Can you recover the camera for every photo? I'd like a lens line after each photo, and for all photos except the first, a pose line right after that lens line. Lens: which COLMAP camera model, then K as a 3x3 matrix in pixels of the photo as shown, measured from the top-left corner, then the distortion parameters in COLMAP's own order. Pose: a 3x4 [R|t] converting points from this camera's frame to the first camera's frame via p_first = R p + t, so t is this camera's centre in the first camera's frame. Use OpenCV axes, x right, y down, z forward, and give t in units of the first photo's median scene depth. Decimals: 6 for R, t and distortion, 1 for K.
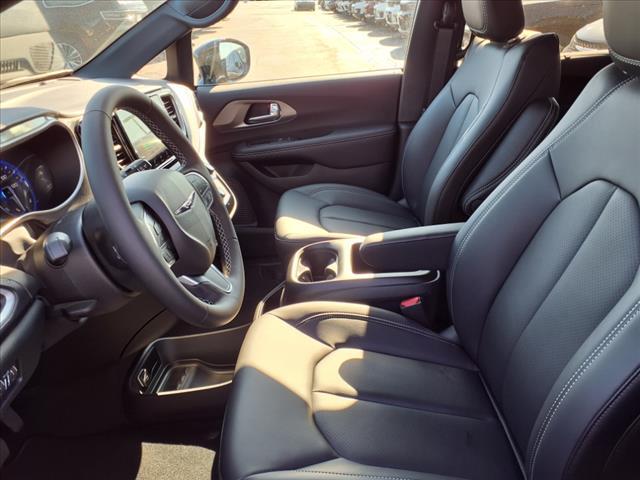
lens RADIAL K [[532.3, 0, 319.9], [0, 532.3, 235.6], [0, 0, 1]] dist [0.109196, -0.154110]
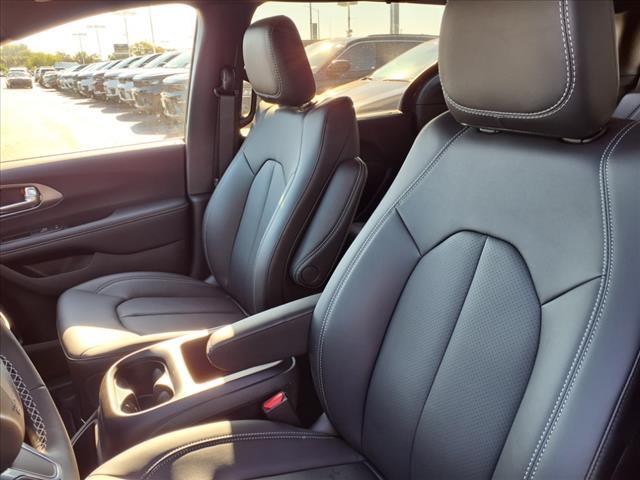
lens RADIAL K [[517.9, 0, 320.0], [0, 517.9, 240.0], [0, 0, 1]] dist [0.091036, -0.130156]
pose [[0.885512, -0.137080, 0.443934, -0.068635], [0.187118, 0.979790, -0.070699, -0.036980], [-0.425271, 0.145673, 0.893266, 0.143104]]
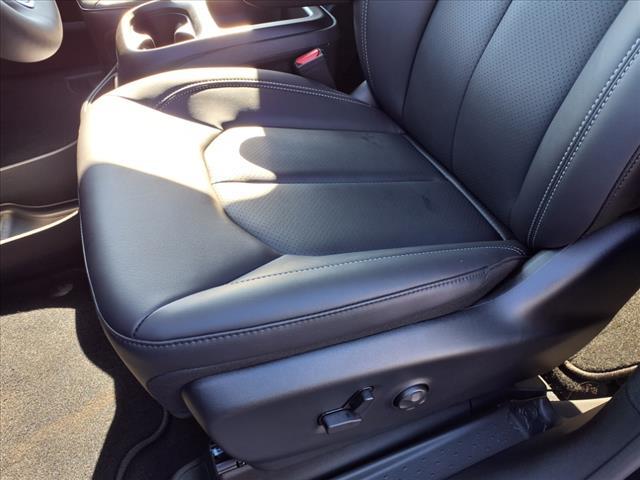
lens RADIAL K [[532.3, 0, 319.9], [0, 532.3, 235.6], [0, 0, 1]] dist [0.109196, -0.154110]
pose [[0.935213, -0.212378, 0.283323, -0.052802], [0.124528, 0.946313, 0.298303, 0.098430], [-0.331465, -0.243696, 0.911451, 0.193028]]
